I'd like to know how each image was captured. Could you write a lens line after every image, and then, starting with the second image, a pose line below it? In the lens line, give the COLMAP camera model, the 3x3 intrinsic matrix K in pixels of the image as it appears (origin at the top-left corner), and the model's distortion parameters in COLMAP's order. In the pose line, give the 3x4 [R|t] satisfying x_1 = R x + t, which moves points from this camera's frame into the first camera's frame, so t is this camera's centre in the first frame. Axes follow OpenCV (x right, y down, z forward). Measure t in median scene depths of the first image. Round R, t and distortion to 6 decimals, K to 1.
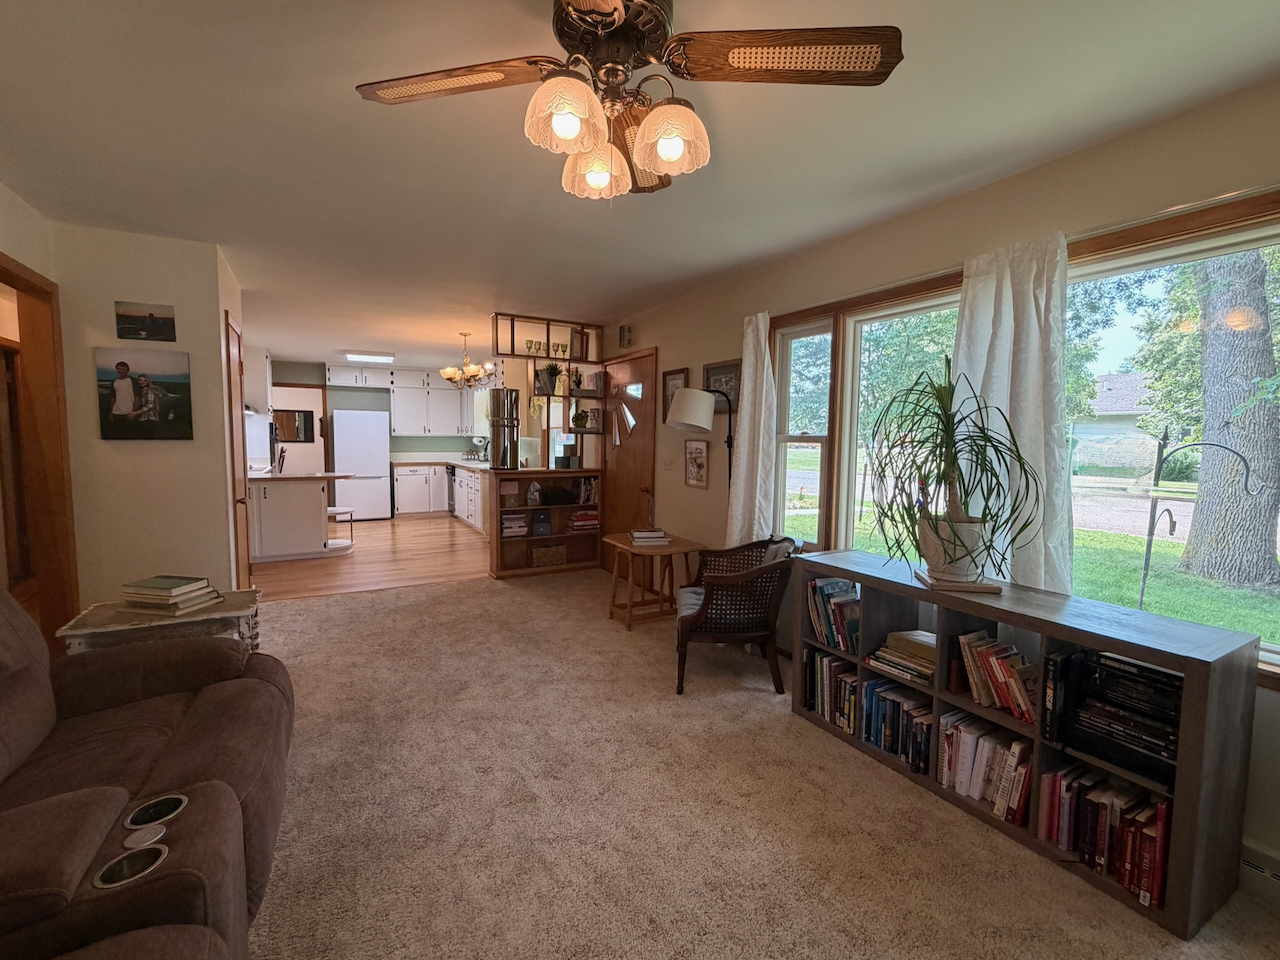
lens RADIAL K [[568.9, 0, 639.6], [0, 568.9, 479.3], [0, 0, 1]] dist [-0.002188, 0.001775]
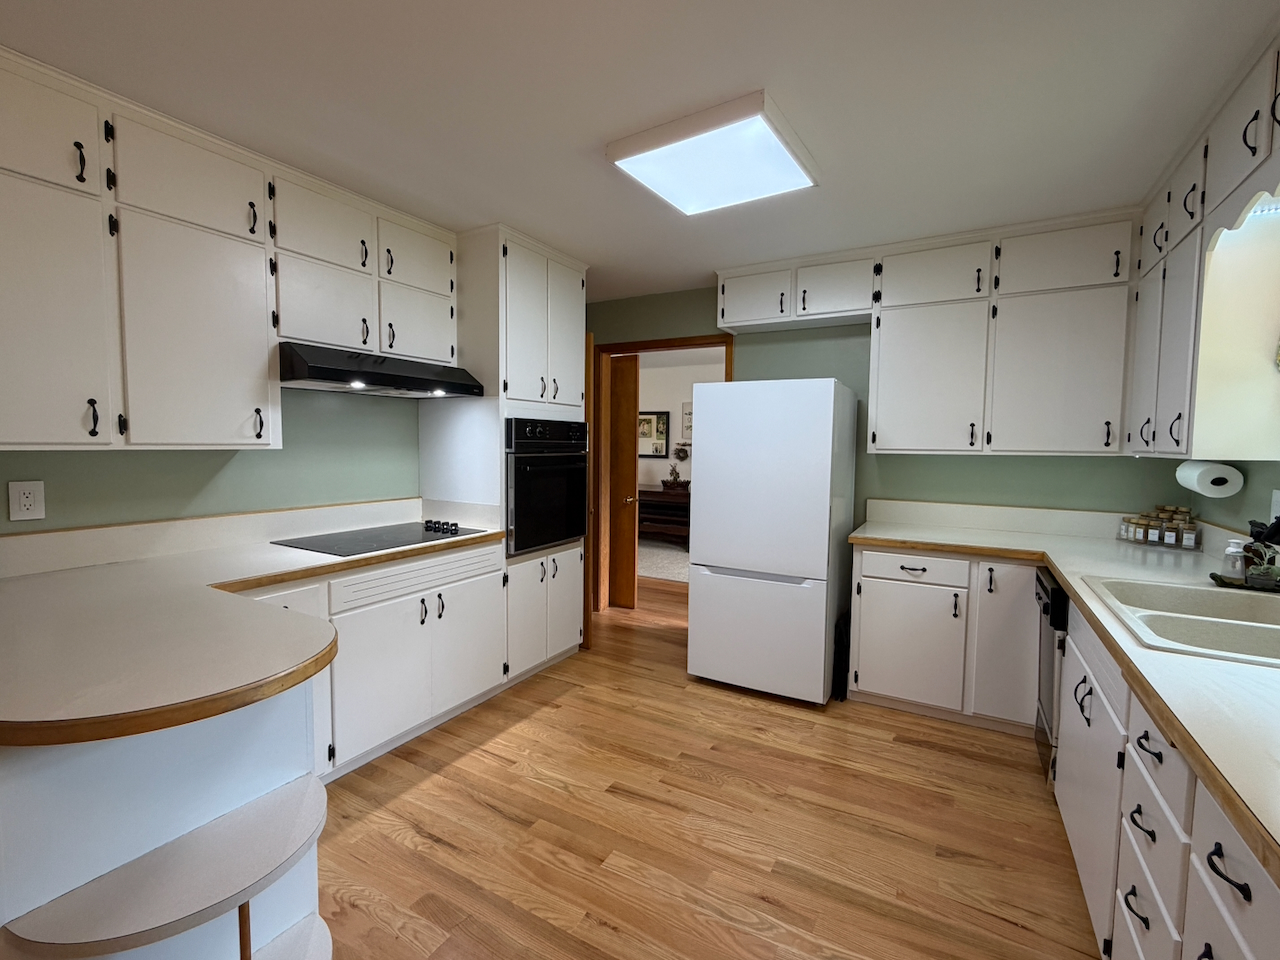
lens RADIAL K [[568.9, 0, 642.0], [0, 568.9, 481.5], [0, 0, 1]] dist [-0.002188, 0.001775]
pose [[0.518114, 0.053103, -0.853661, -0.218947], [-0.071375, 0.997274, 0.018717, -0.058344], [0.852328, 0.051232, 0.520492, 0.728639]]
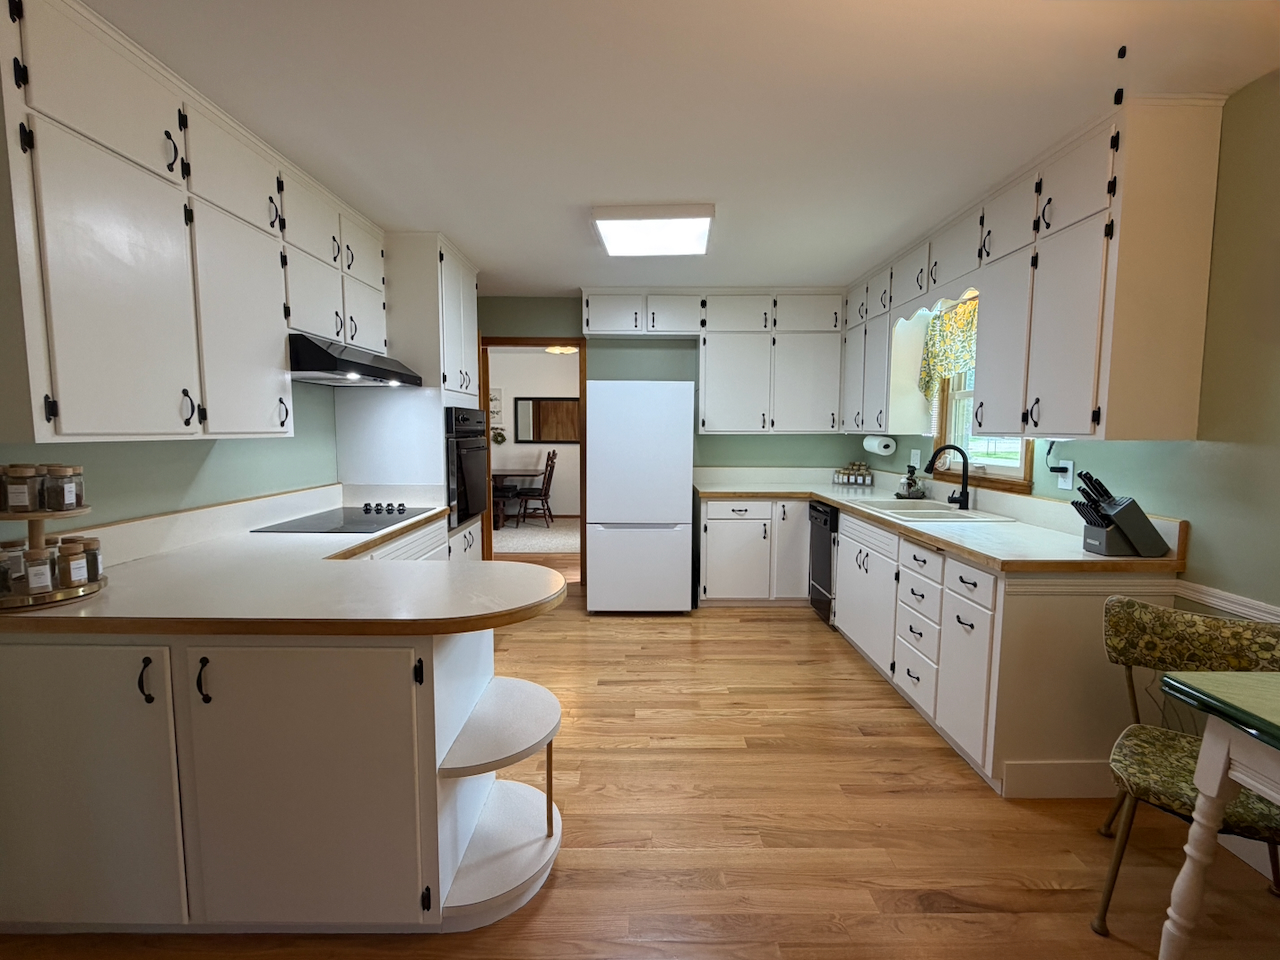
lens RADIAL K [[568.9, 0, 640.1], [0, 568.9, 481.8], [0, 0, 1]] dist [-0.002188, 0.001775]
pose [[0.873673, 0.037553, -0.485063, -0.250680], [-0.031312, 0.999290, 0.020965, -0.046242], [0.485505, -0.003128, 0.874228, 0.569553]]
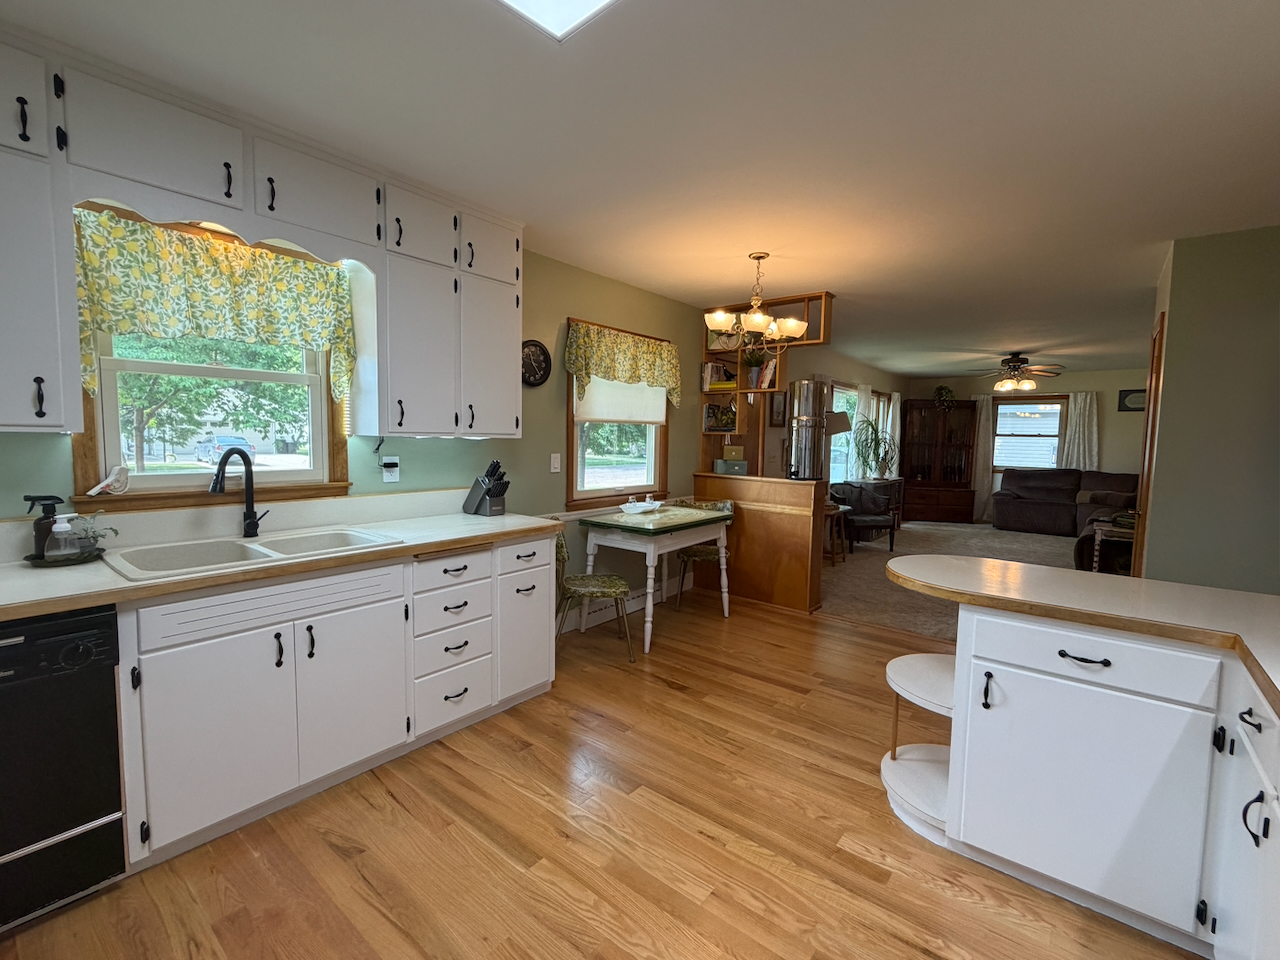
lens RADIAL K [[568.9, 0, 641.3], [0, 568.9, 481.1], [0, 0, 1]] dist [-0.002188, 0.001775]
pose [[-0.371452, -0.093281, 0.923754, -0.546973], [0.046048, 0.991865, 0.118675, -0.075062], [-0.927309, 0.086619, -0.364135, 0.909261]]
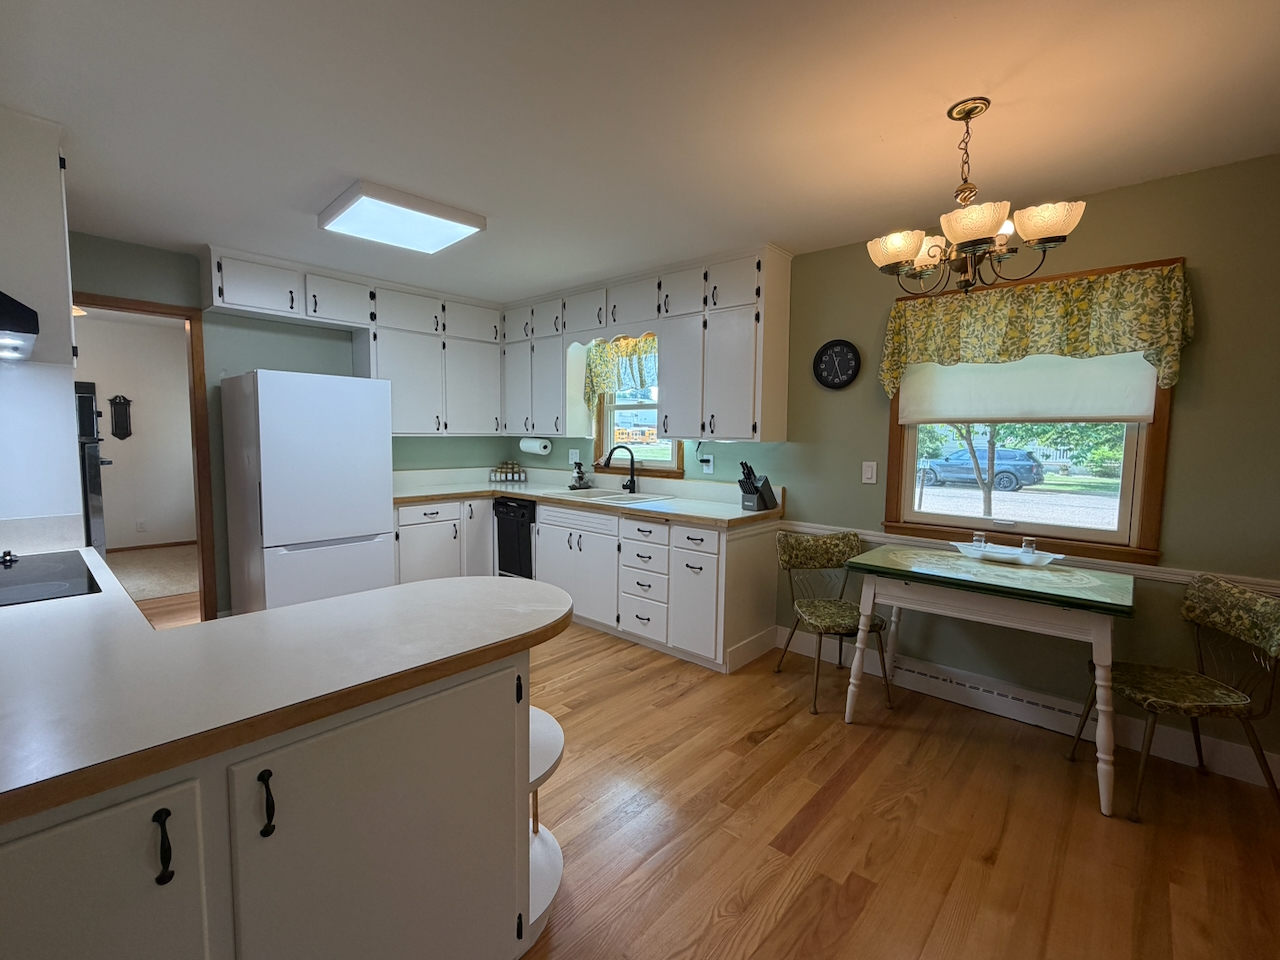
lens RADIAL K [[568.9, 0, 640.5], [0, 568.9, 483.4], [0, 0, 1]] dist [-0.002188, 0.001775]
pose [[0.944535, -0.026870, 0.327309, -0.396171], [0.021791, 0.999579, 0.019176, -0.045214], [-0.327686, -0.010980, 0.944723, 0.524845]]
